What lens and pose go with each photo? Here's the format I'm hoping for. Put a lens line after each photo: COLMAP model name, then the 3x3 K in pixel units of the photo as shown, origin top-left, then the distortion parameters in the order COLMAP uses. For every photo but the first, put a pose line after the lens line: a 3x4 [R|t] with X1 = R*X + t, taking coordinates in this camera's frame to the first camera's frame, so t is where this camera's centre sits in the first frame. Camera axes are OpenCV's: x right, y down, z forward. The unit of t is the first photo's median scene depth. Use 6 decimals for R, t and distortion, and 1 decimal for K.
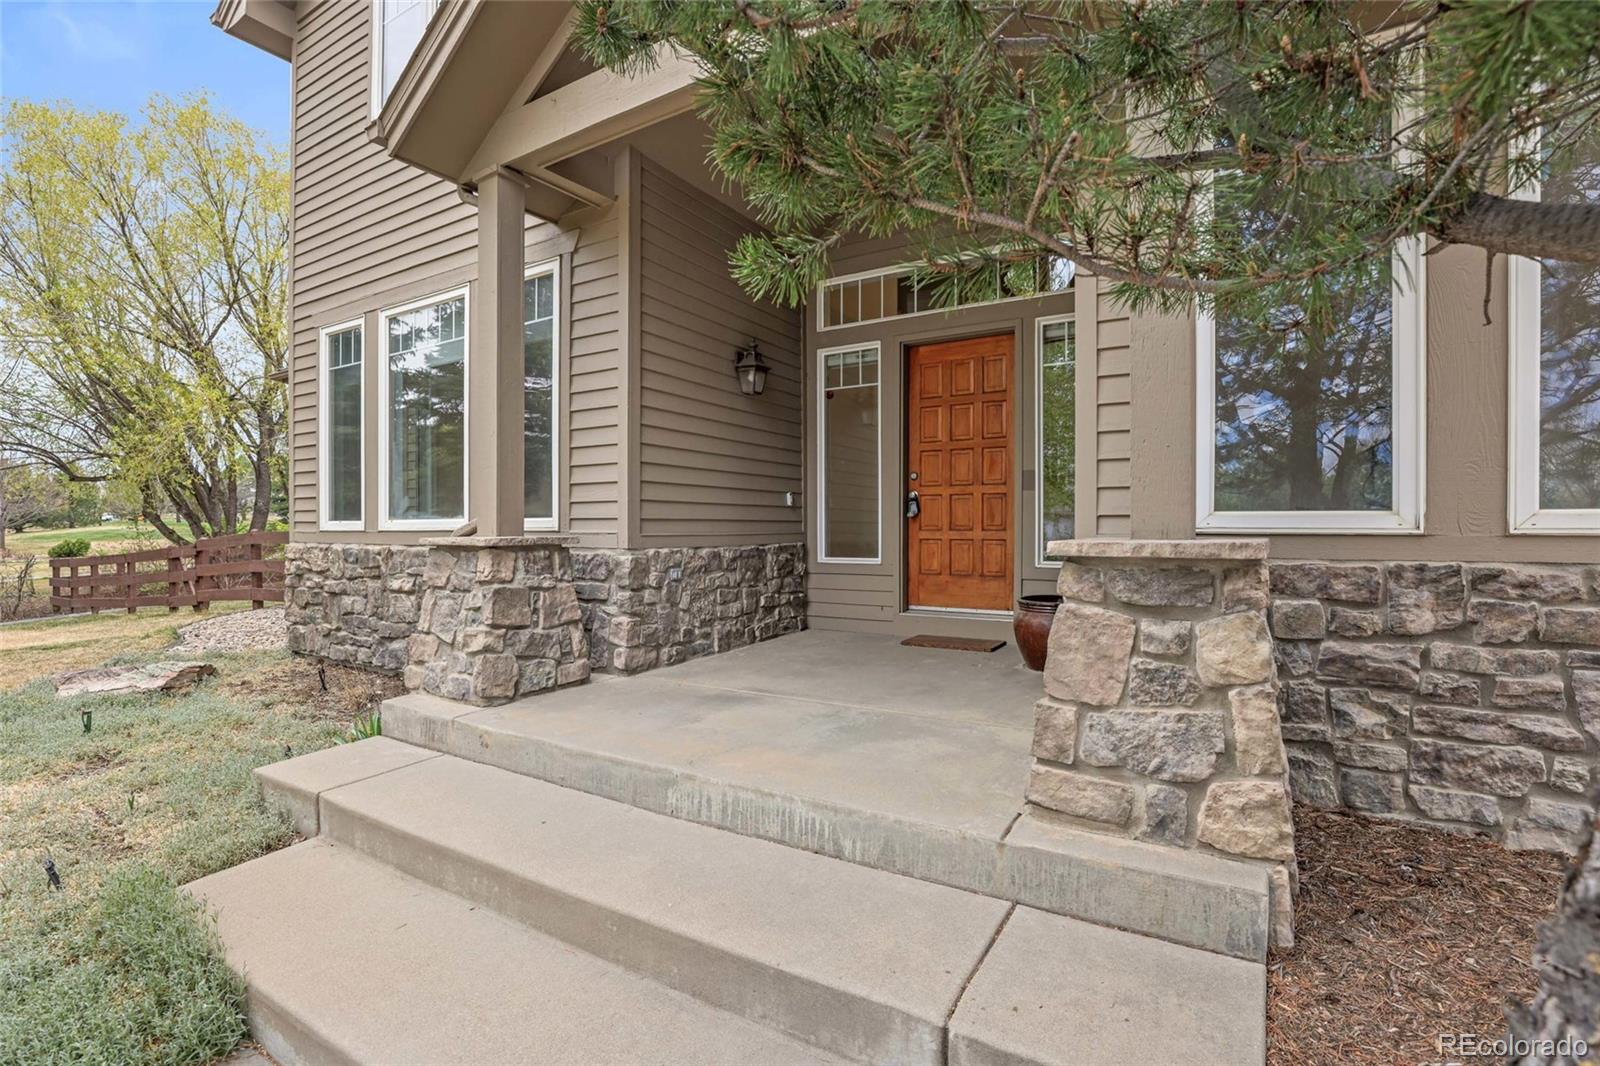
lens RADIAL K [[748.5, 0, 800.0], [0, 748.5, 533.0], [0, 0, 1]] dist [-0.037108, -0.000053]
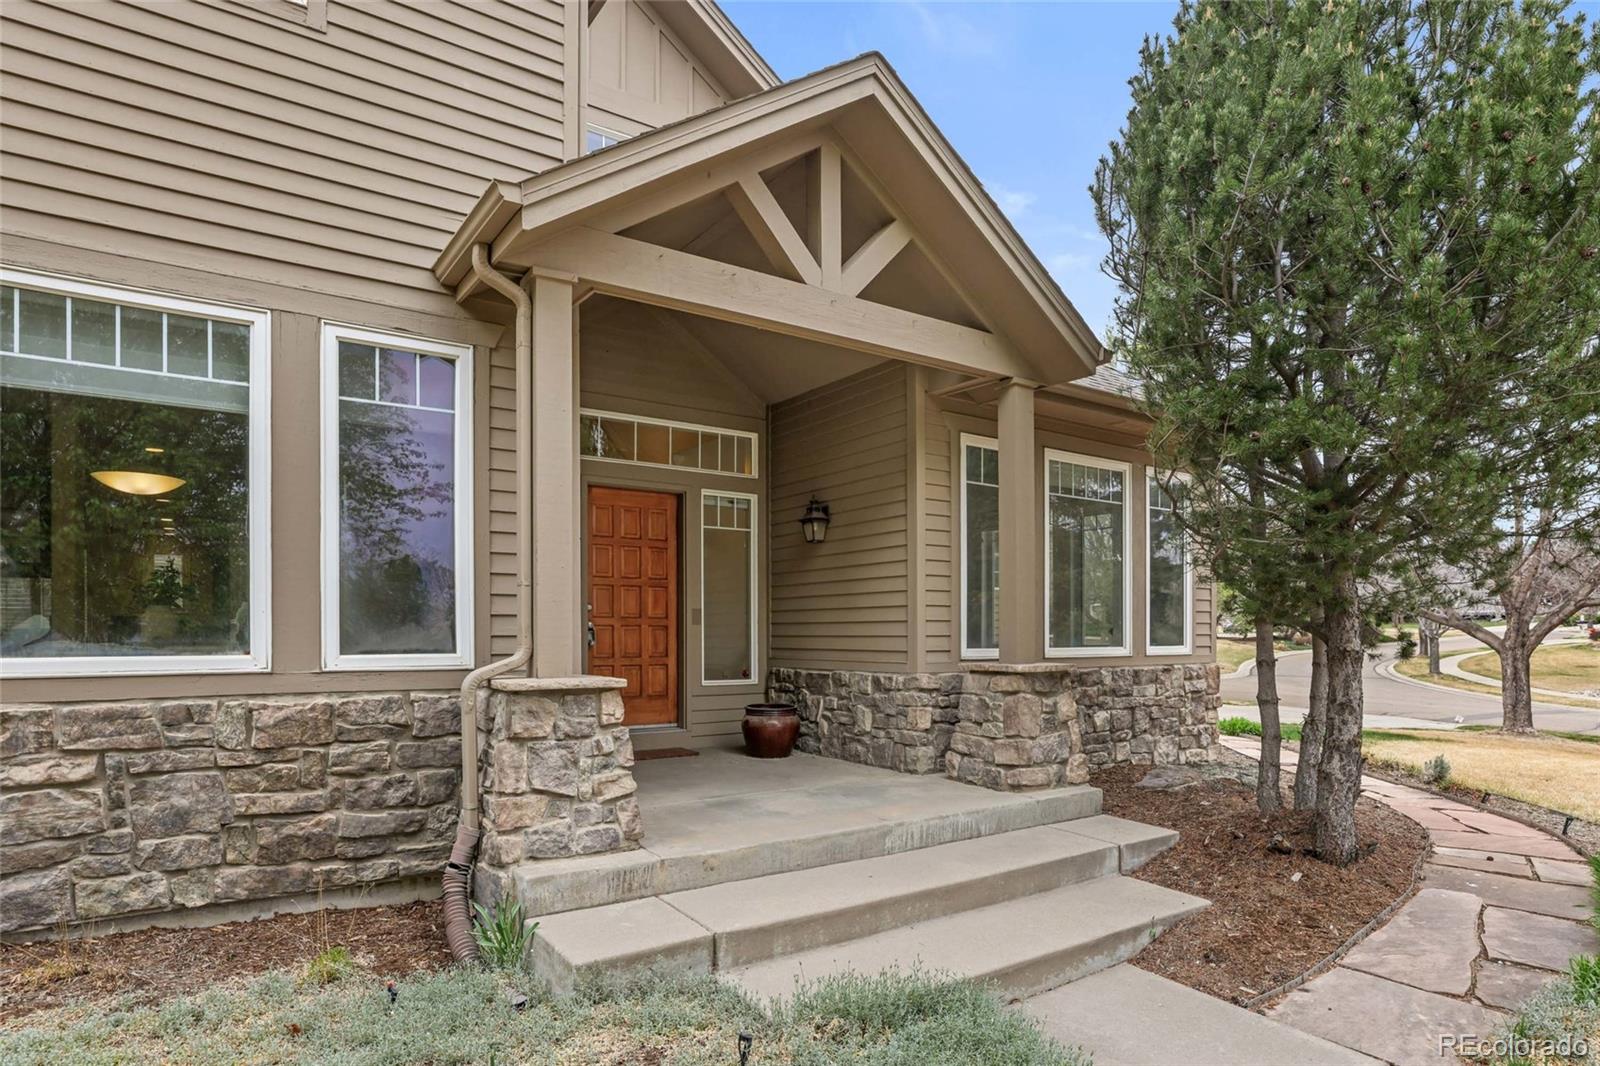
lens RADIAL K [[905.0, 0, 801.7], [0, 905.0, 639.9], [0, 0, 1]] dist [-0.036484, -0.000117]
pose [[0.409971, -0.004038, 0.912090, -1.850300], [0.007491, 0.999971, 0.001060, -0.057830], [-0.912068, 0.006398, 0.409989, 0.390846]]
